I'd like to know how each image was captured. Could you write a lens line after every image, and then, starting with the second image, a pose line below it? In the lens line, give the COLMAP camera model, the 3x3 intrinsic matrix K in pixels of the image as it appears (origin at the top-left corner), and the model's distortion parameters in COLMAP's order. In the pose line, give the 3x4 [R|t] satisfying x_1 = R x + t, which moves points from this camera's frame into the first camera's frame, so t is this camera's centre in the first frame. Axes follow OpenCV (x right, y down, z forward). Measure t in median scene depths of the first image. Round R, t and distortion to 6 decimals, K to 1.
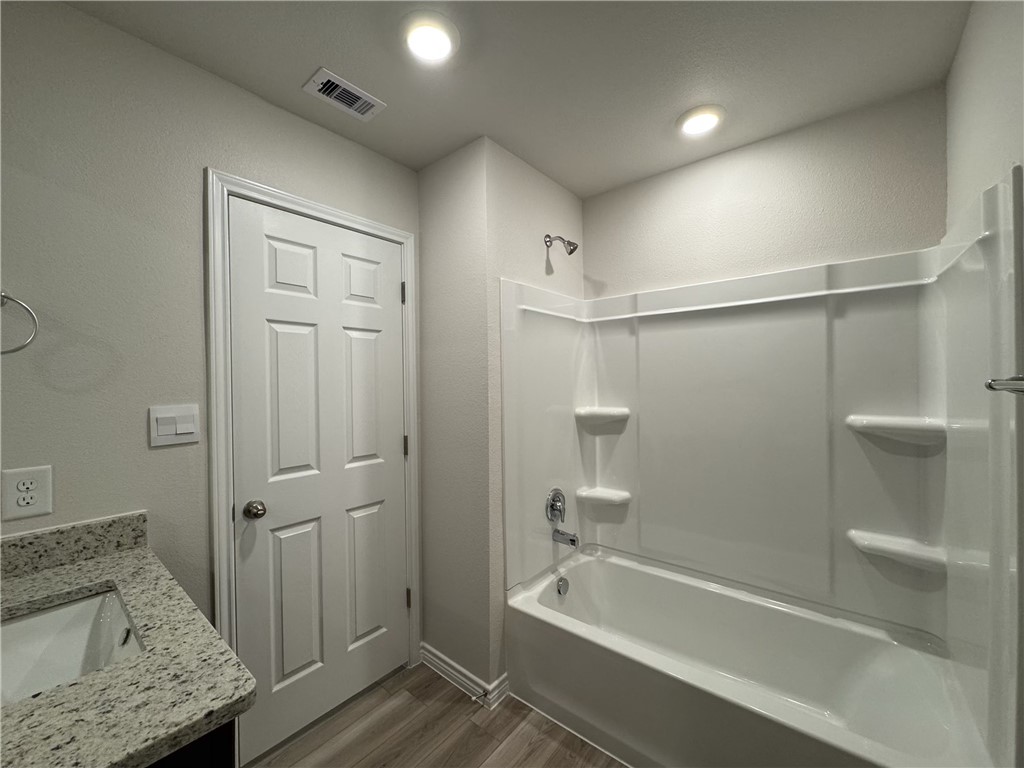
lens RADIAL K [[408.1, 0, 512.0], [0, 408.1, 384.0], [0, 0, 1]] dist [-0.000289, -0.000191]
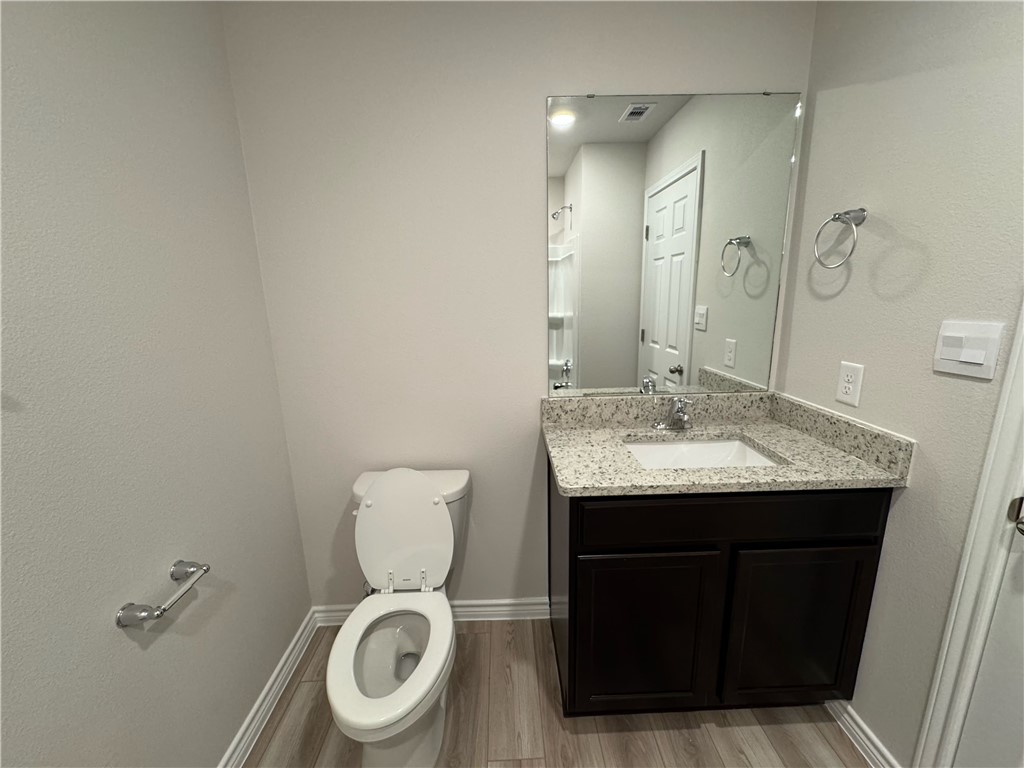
lens RADIAL K [[408.1, 0, 512.0], [0, 408.1, 384.0], [0, 0, 1]] dist [-0.000289, -0.000191]
pose [[-0.755608, 0.172840, -0.631809, 0.306271], [0.032057, 0.973161, 0.227883, -0.035913], [0.654239, 0.151937, -0.740868, 1.209039]]
